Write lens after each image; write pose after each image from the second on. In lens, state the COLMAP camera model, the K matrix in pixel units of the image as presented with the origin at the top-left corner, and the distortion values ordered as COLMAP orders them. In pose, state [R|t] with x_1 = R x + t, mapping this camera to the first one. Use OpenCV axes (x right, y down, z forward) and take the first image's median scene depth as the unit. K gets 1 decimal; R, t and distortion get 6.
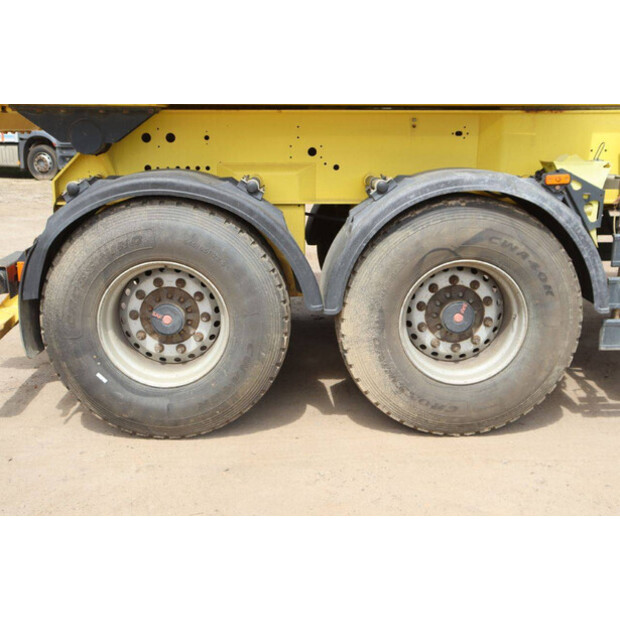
lens RADIAL K [[741.8, 0, 310.0], [0, 741.8, 310.0], [0, 0, 1]] dist [0.000995, 0.015813]
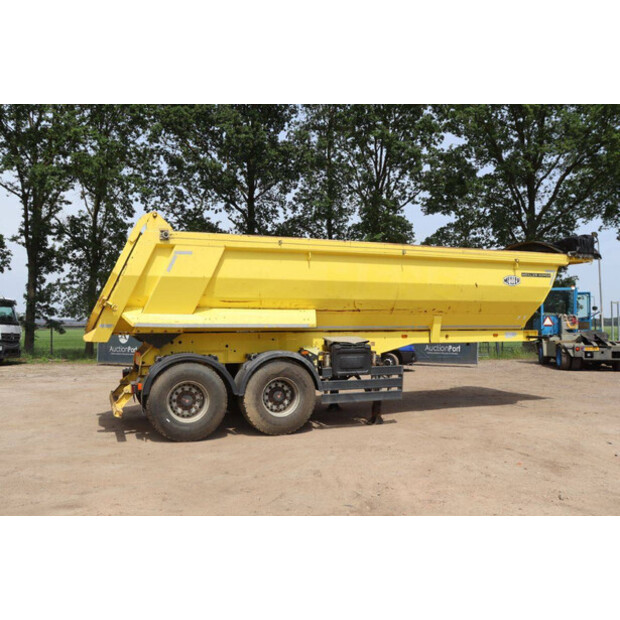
lens RADIAL K [[573.5, 0, 310.0], [0, 573.5, 310.0], [0, 0, 1]] dist [-0.122296, 0.004215]
pose [[0.939620, 0.002560, 0.342209, -0.519496], [0.088577, 0.964076, -0.250423, 0.281839], [-0.330557, 0.265614, 0.905639, -1.371947]]
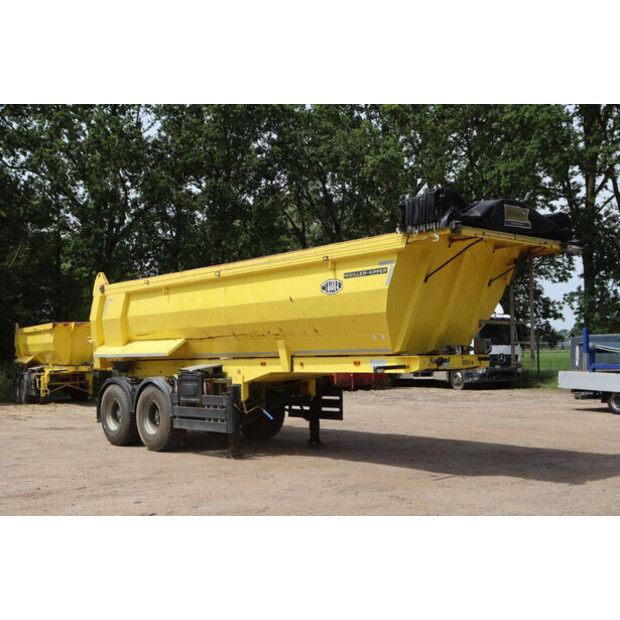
lens RADIAL K [[771.2, 0, 310.0], [0, 771.2, 310.0], [0, 0, 1]] dist [0.002205, 0.012256]
pose [[0.644384, -0.064158, -0.762006, 3.608599], [-0.153754, 0.965254, -0.211291, 0.188348], [0.749086, 0.253314, 0.612130, -0.878879]]
